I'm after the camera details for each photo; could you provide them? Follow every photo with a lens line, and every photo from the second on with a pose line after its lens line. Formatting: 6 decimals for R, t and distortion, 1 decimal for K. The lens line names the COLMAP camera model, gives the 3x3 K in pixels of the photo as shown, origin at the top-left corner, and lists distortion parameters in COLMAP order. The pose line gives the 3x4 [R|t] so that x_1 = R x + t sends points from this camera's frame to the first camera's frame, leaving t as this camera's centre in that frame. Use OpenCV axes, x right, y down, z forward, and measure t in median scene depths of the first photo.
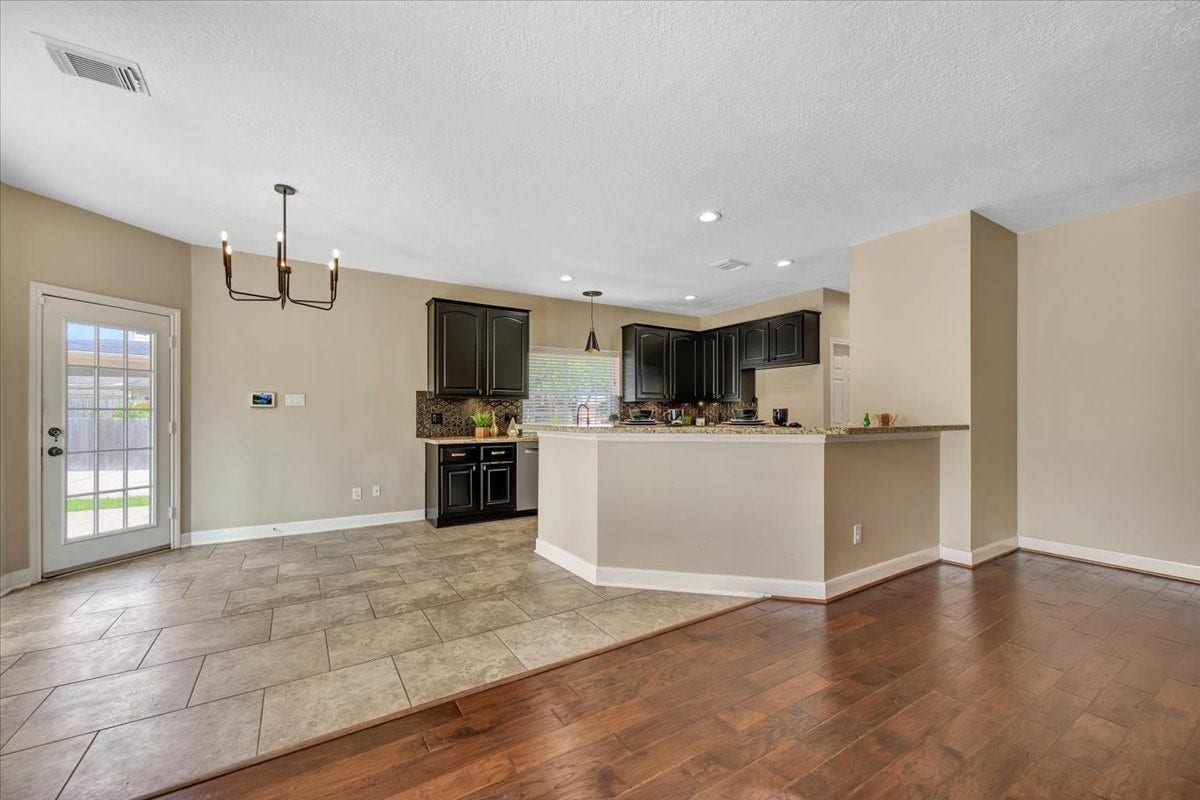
lens RADIAL K [[476.8, 0, 599.8], [0, 476.8, 411.9], [0, 0, 1]] dist [0.002575, 0.000123]
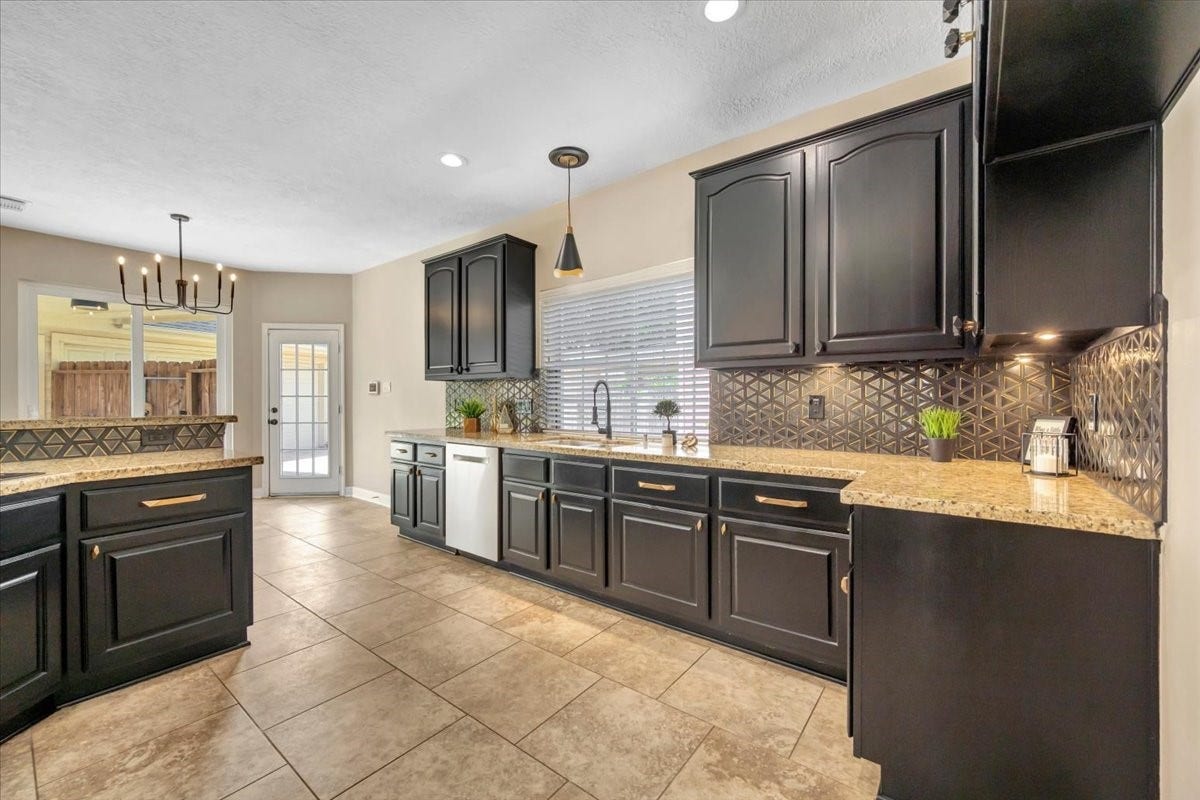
lens RADIAL K [[475.3, 0, 600.3], [0, 475.3, 389.5], [0, 0, 1]] dist [0.000286, 0.000016]
pose [[0.329182, -0.018214, -0.944091, 0.540189], [0.003380, 0.999830, -0.018111, 0.003161], [0.944260, 0.002771, 0.329188, 1.023925]]
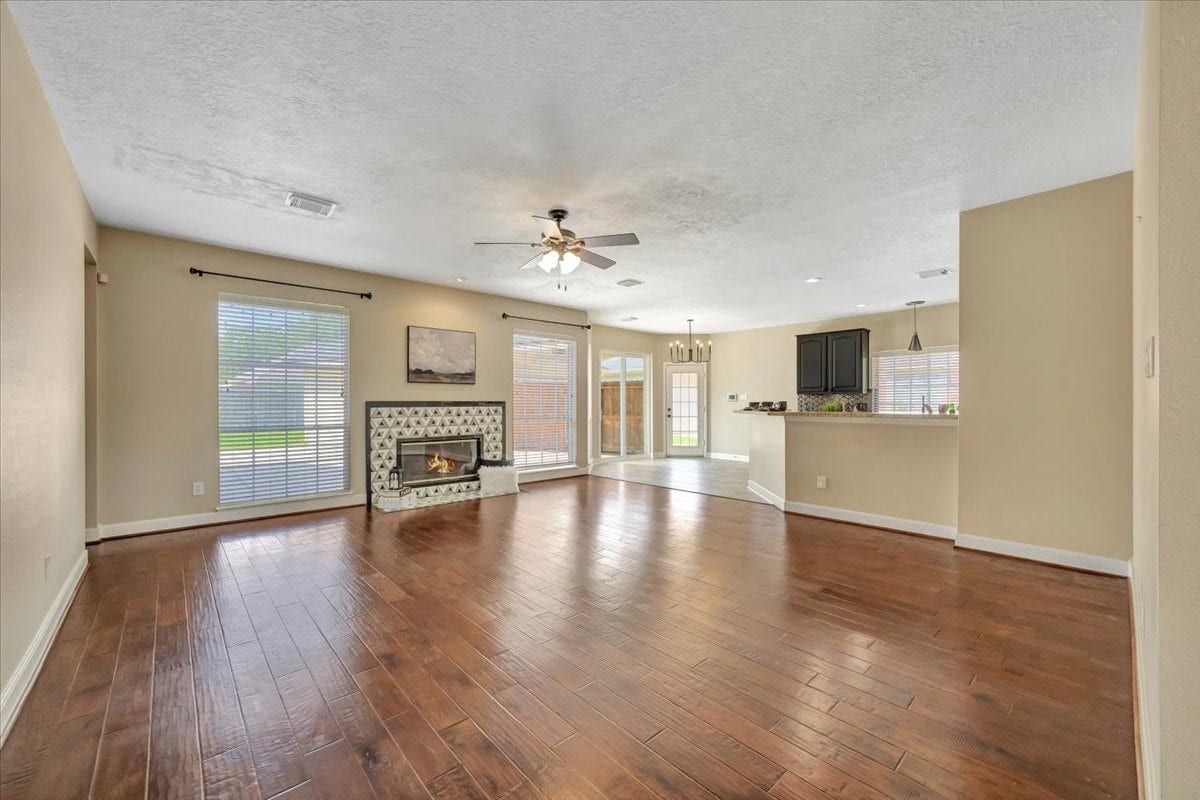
lens RADIAL K [[471.6, 0, 600.0], [0, 471.6, 400.0], [0, 0, 1]] dist [0.000927, 0.000094]
pose [[0.172723, -0.008423, -0.984934, 1.185839], [0.002210, 0.999964, -0.008164, 0.002814], [0.984968, -0.000766, 0.172736, 0.025470]]
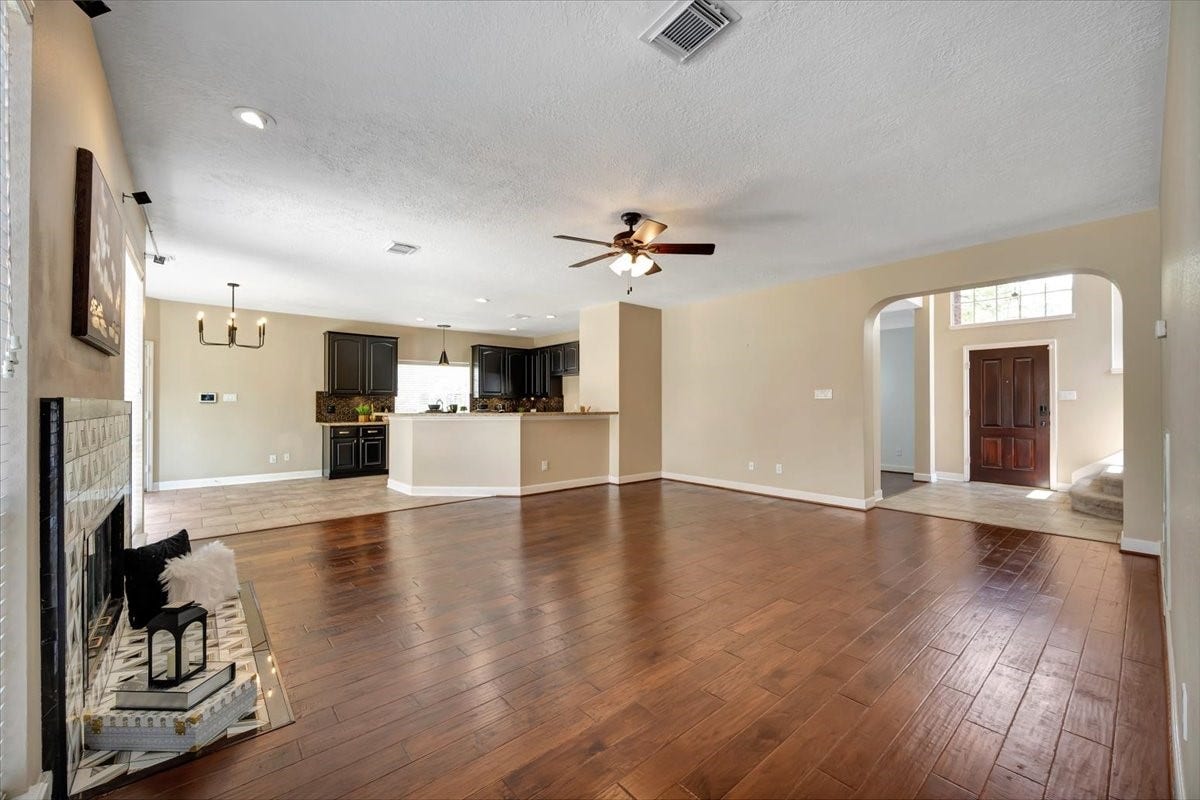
lens RADIAL K [[471.6, 0, 600.0], [0, 471.6, 400.0], [0, 0, 1]] dist [0.000927, 0.000094]
pose [[0.989564, -0.000724, 0.144089, 0.301314], [0.001700, 0.999976, -0.006653, -0.005117], [-0.144081, 0.006829, 0.989542, -0.631711]]
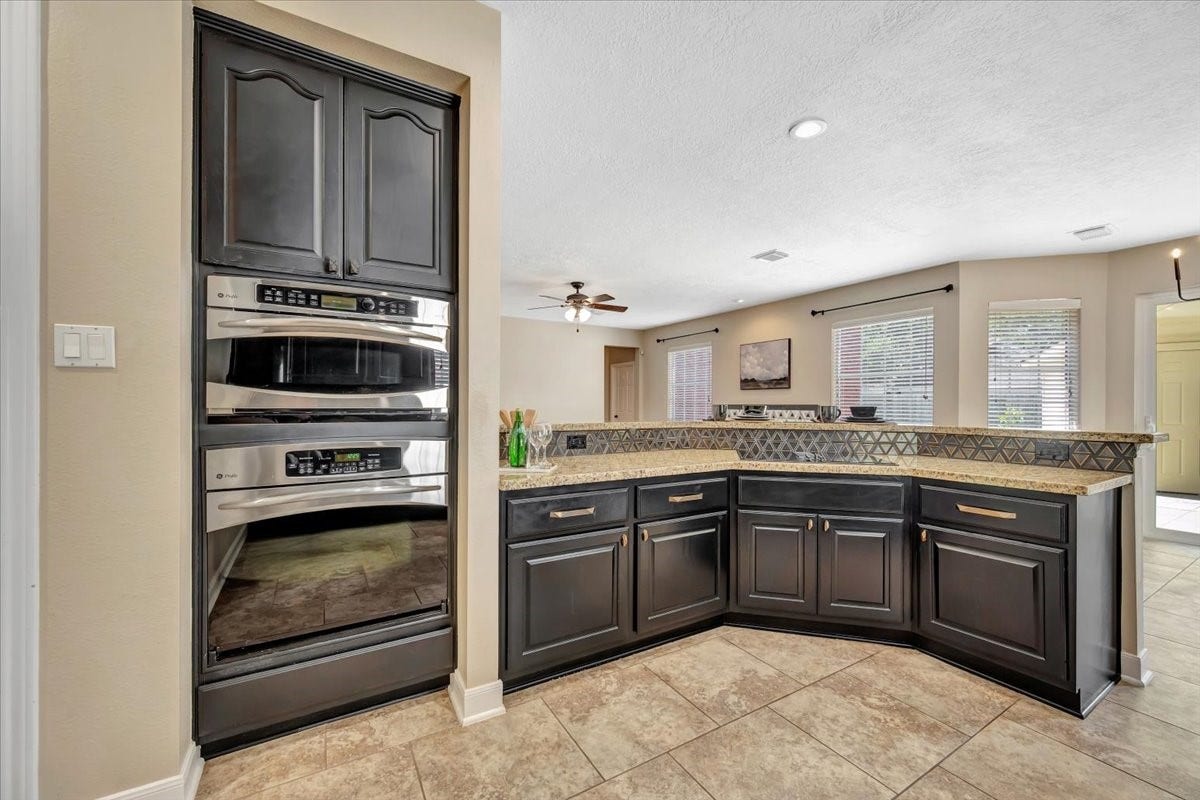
lens RADIAL K [[471.6, 0, 600.0], [0, 471.6, 400.0], [0, 0, 1]] dist [0.000927, 0.000094]
pose [[-0.999620, -0.008010, 0.026388, 0.370292], [-0.008293, 0.999909, -0.010625, -0.000235], [-0.026301, -0.010840, -0.999595, 1.220223]]
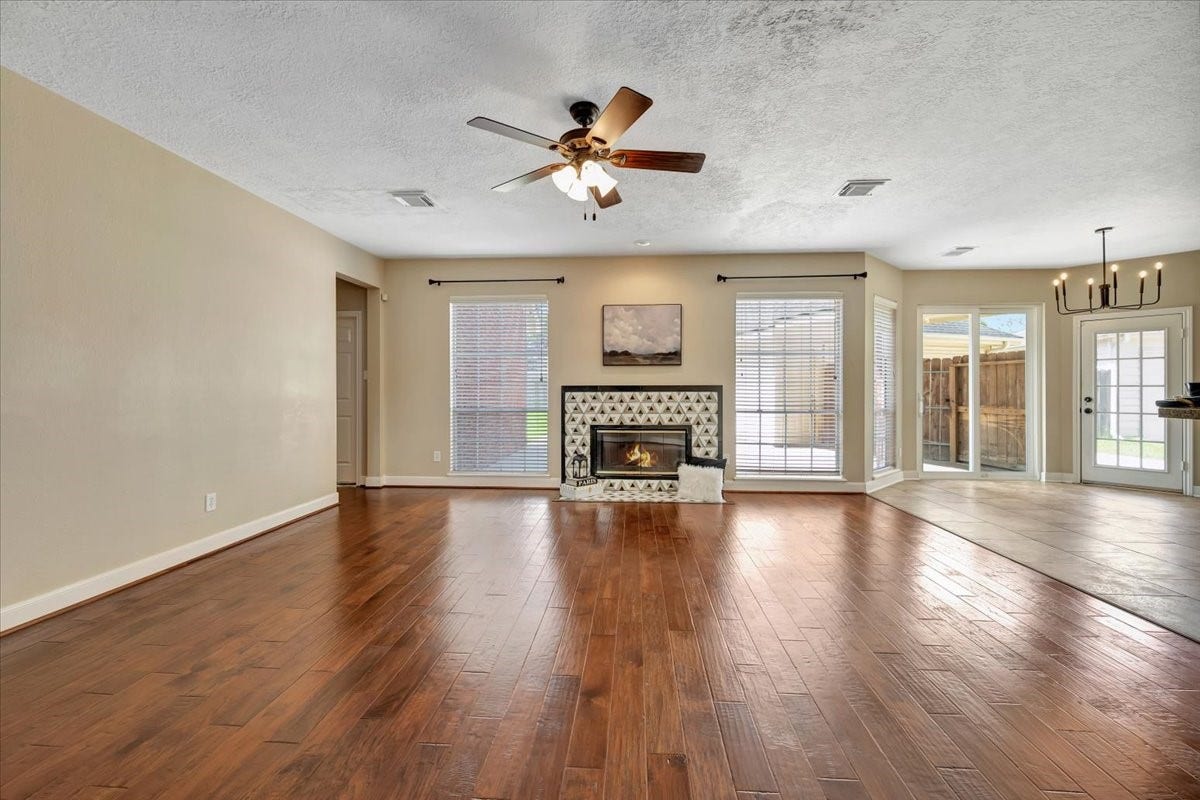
lens RADIAL K [[475.3, 0, 600.3], [0, 475.3, 389.5], [0, 0, 1]] dist [0.000286, 0.000016]
pose [[-0.591640, 0.000025, -0.806203, 0.854917], [-0.000217, 1.000000, 0.000191, 0.004084], [0.806203, 0.000288, -0.591640, 0.399595]]
